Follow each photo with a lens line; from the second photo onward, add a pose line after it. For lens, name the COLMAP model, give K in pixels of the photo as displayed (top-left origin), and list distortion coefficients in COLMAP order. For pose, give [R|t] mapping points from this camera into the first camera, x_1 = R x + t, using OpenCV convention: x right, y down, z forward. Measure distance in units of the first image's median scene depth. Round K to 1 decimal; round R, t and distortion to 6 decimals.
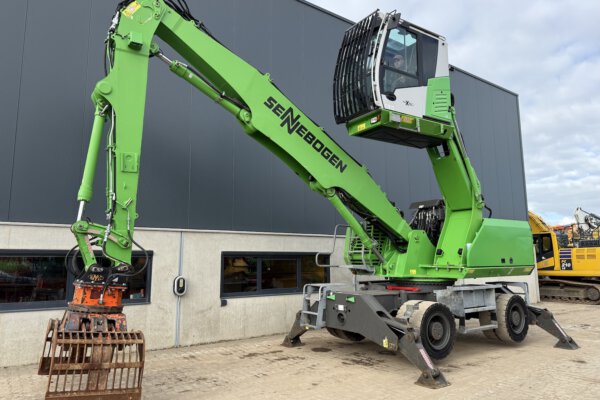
lens RADIAL K [[421.9, 0, 300.0], [0, 421.9, 200.0], [0, 0, 1]] dist [0.143455, -0.226953]
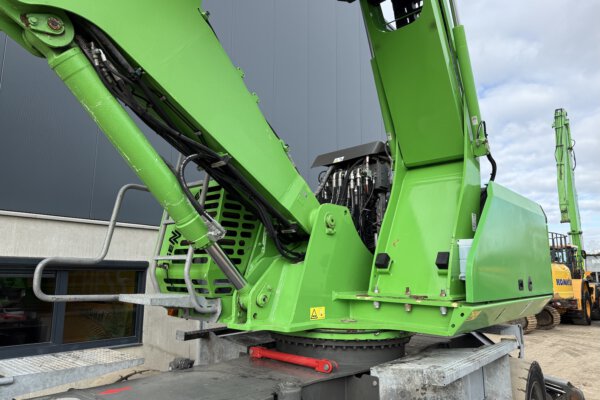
lens RADIAL K [[421.9, 0, 300.0], [0, 421.9, 200.0], [0, 0, 1]] dist [0.143455, -0.226953]
pose [[0.966889, 0.057226, 0.248699, 0.150076], [-0.050544, 0.998171, -0.033176, 0.081896], [-0.250143, 0.019508, 0.968012, 0.635761]]
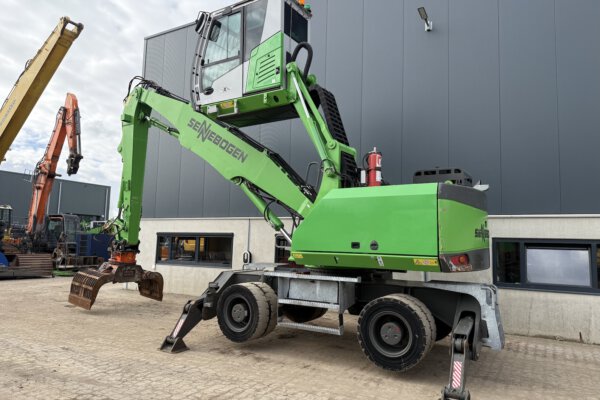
lens RADIAL K [[421.9, 0, 300.0], [0, 421.9, 200.0], [0, 0, 1]] dist [0.143455, -0.226953]
pose [[0.395114, -0.073876, -0.915657, 1.076739], [0.099200, 0.994364, -0.037421, 0.082449], [0.913260, -0.076048, 0.400215, 0.631990]]
